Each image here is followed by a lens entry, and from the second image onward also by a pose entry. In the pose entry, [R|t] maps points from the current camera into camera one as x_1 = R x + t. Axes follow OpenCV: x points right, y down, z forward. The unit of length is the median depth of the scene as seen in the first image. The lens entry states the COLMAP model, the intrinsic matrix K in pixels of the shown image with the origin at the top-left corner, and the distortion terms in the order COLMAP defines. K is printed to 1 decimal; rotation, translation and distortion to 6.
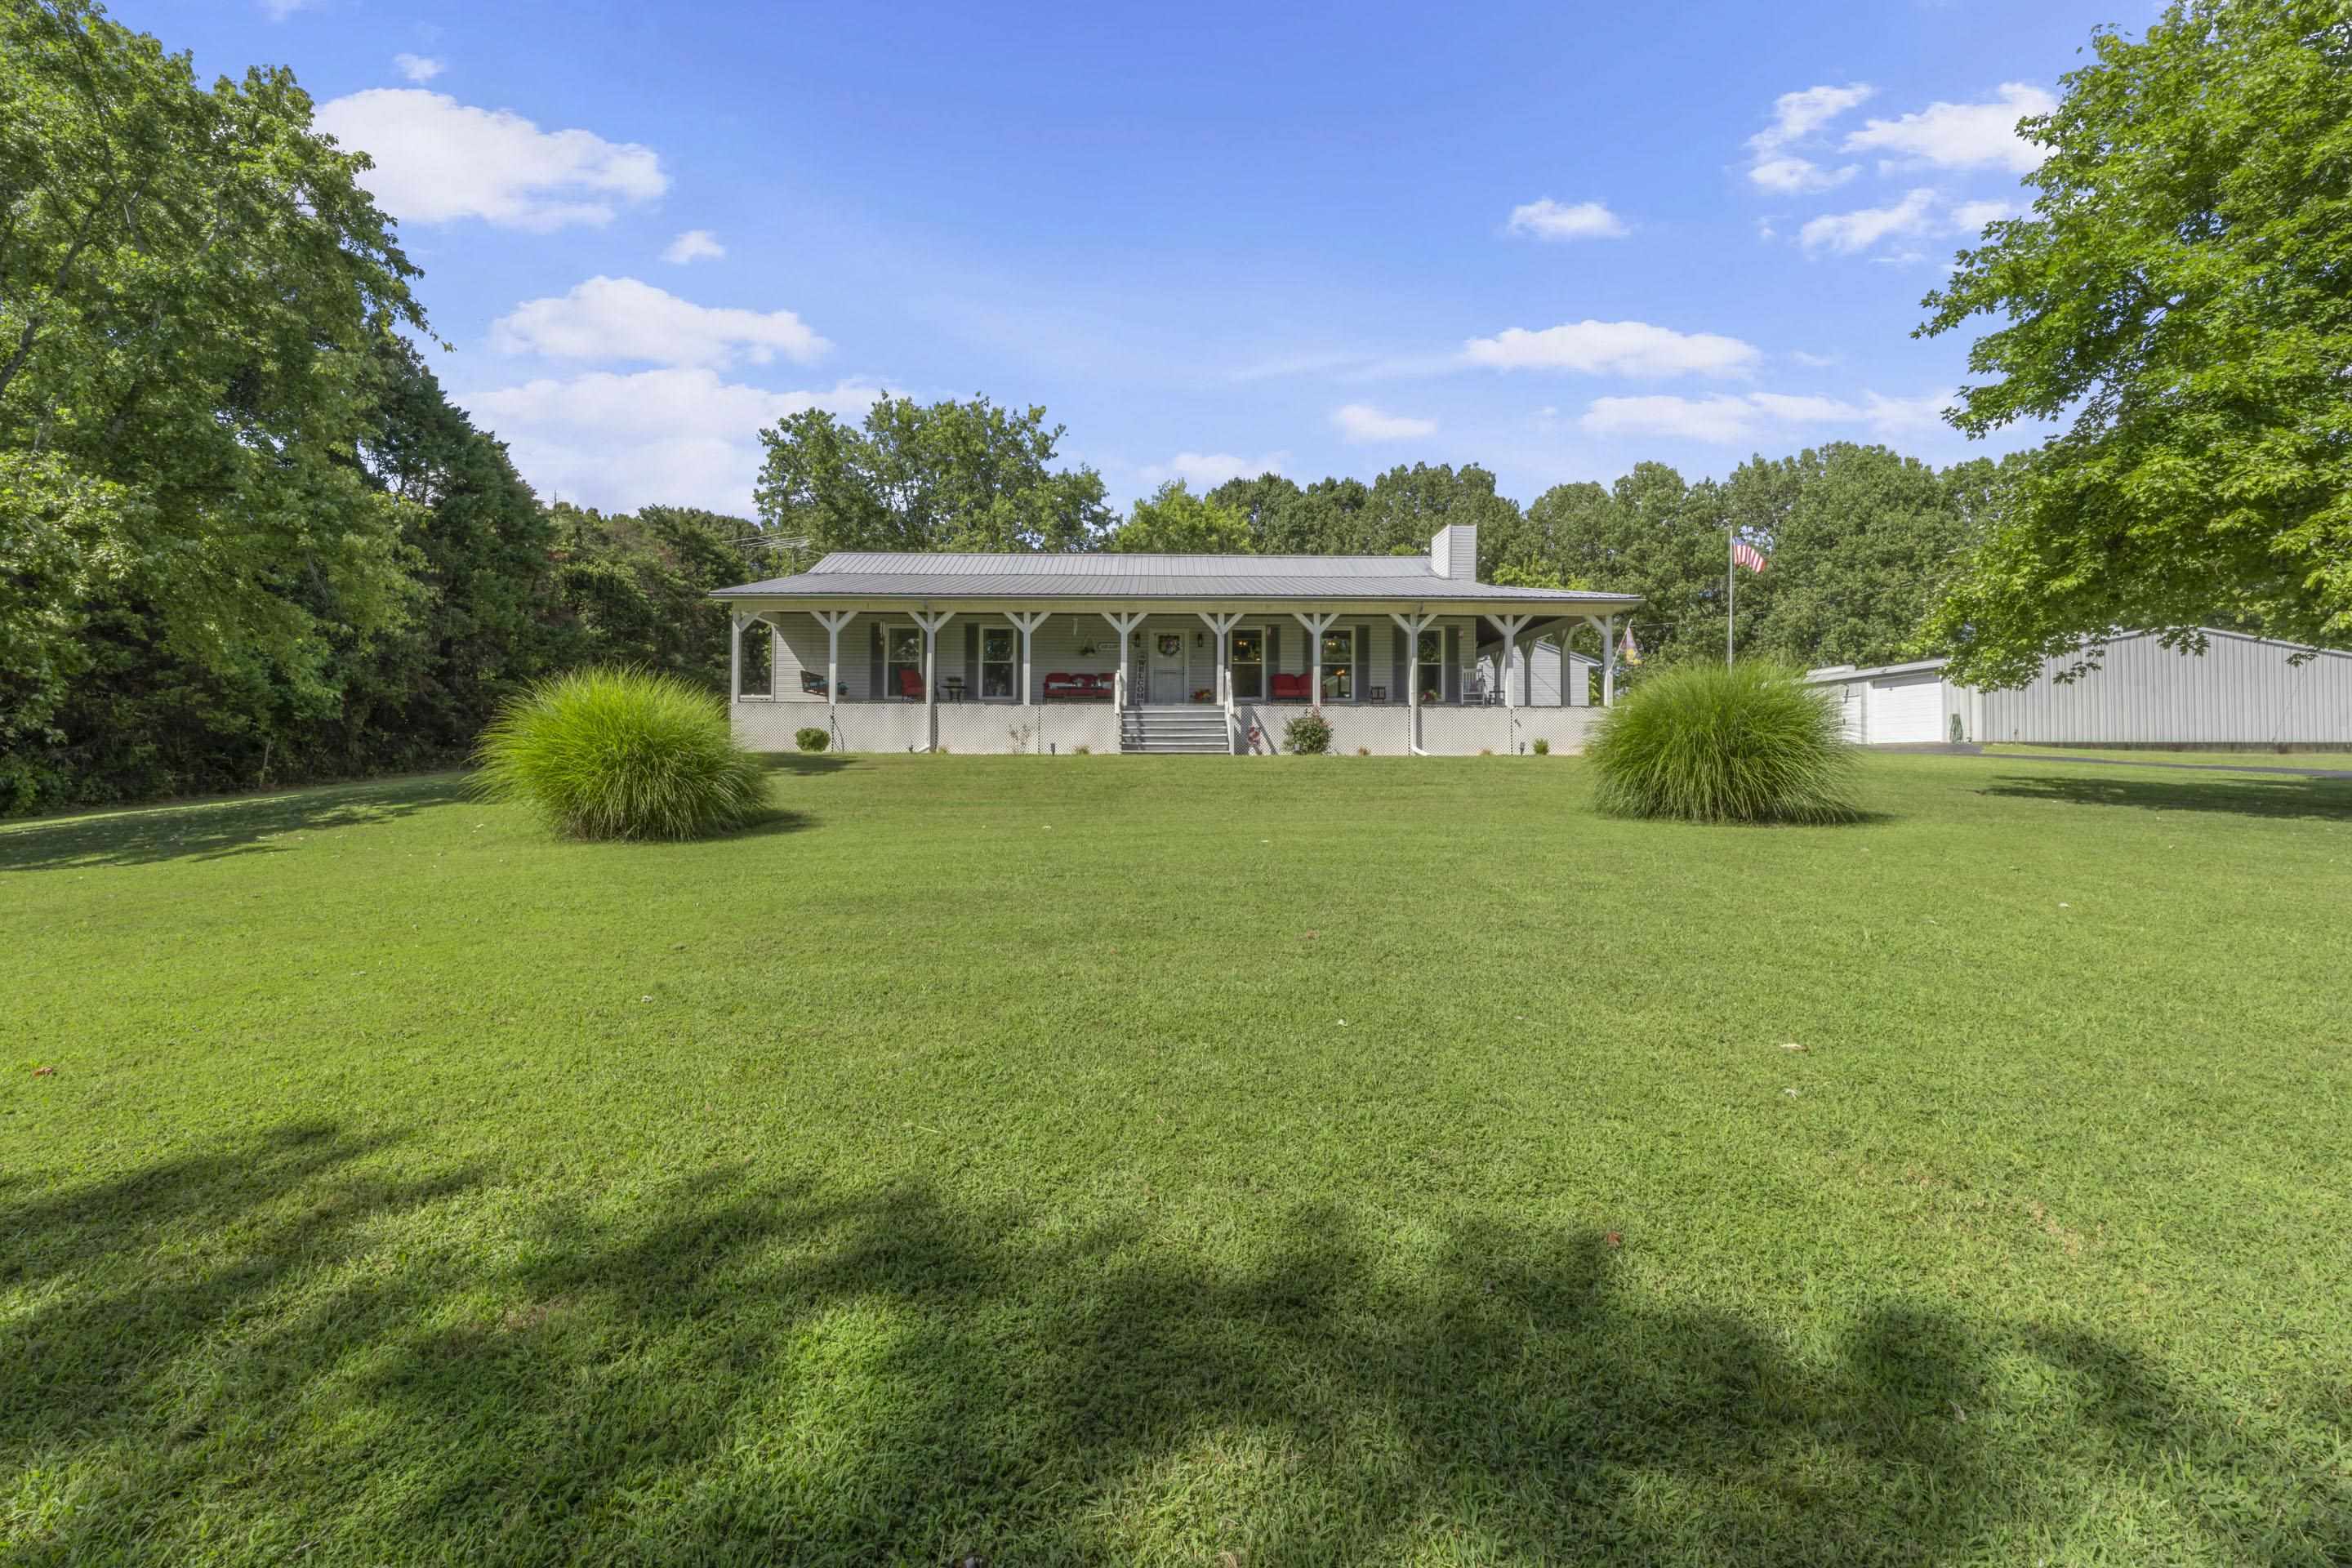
lens RADIAL K [[939.0, 0, 1180.0], [0, 939.0, 778.5], [0, 0, 1]] dist [-0.000916, -0.000041]
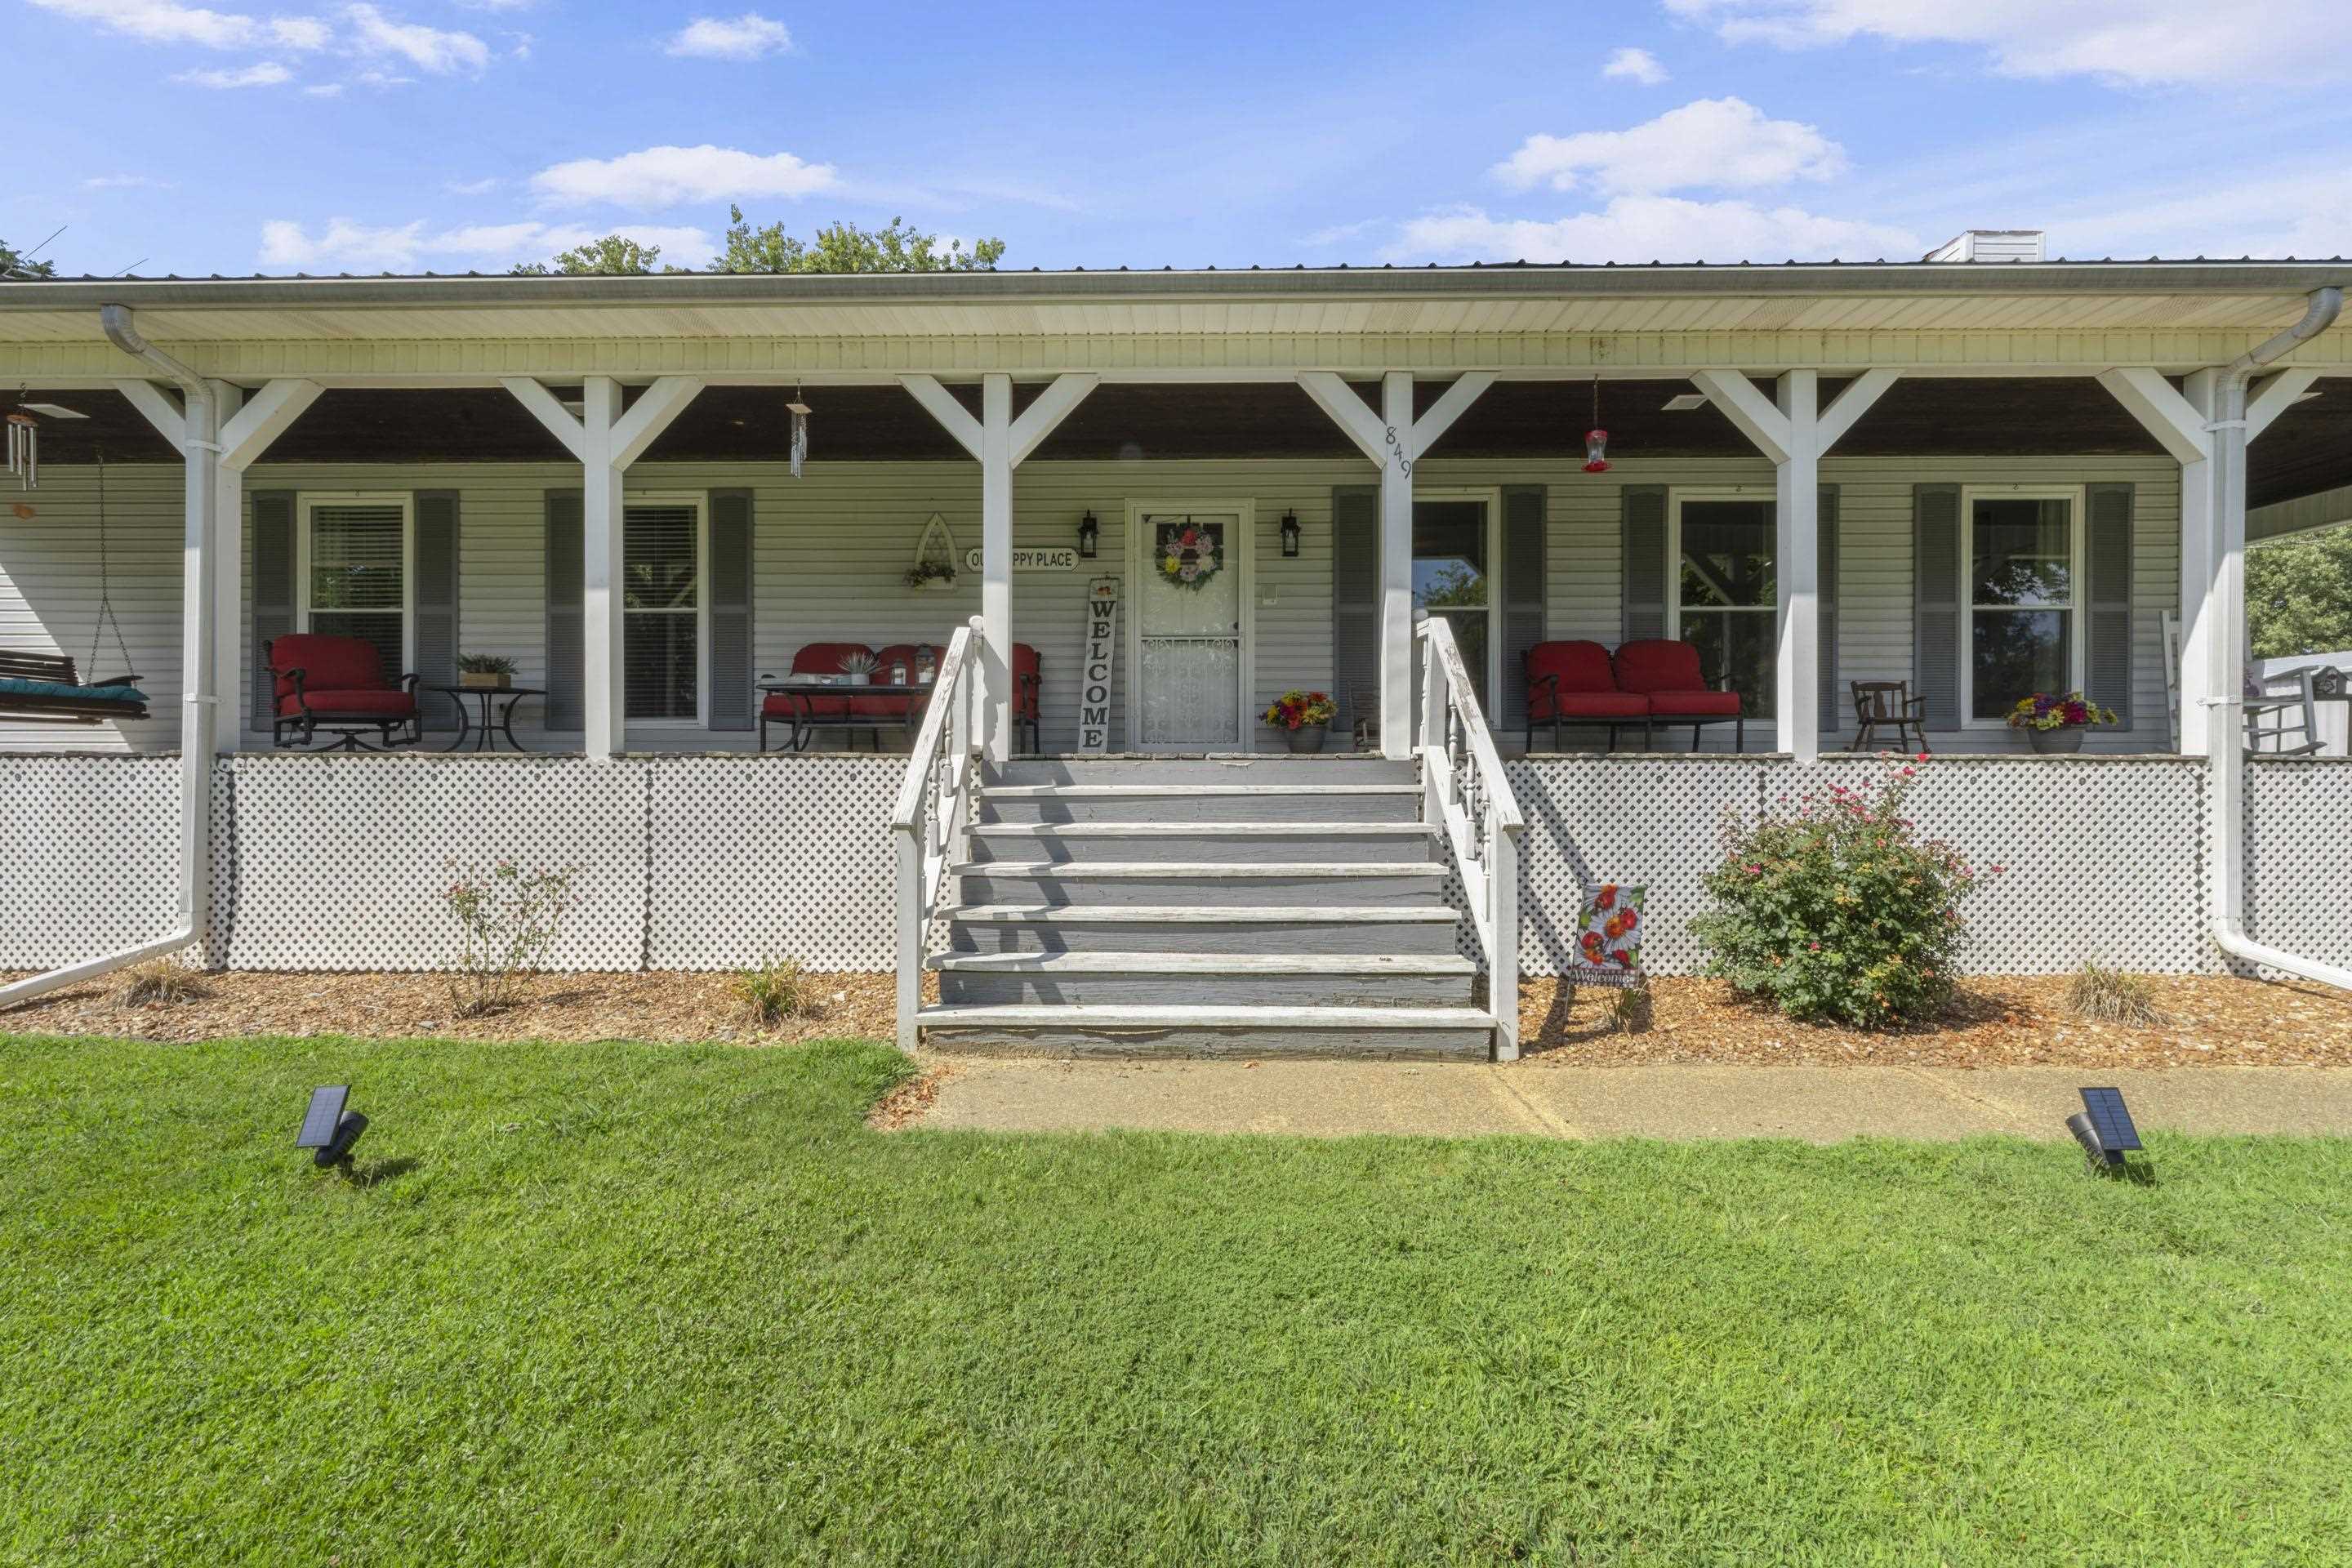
lens RADIAL K [[939.0, 0, 1180.0], [0, 939.0, 778.5], [0, 0, 1]] dist [-0.000916, -0.000041]
pose [[0.999023, -0.003655, -0.044051, -0.001731], [0.003411, 0.999978, -0.005615, -0.072330], [0.044071, 0.005459, 0.999014, 0.761897]]
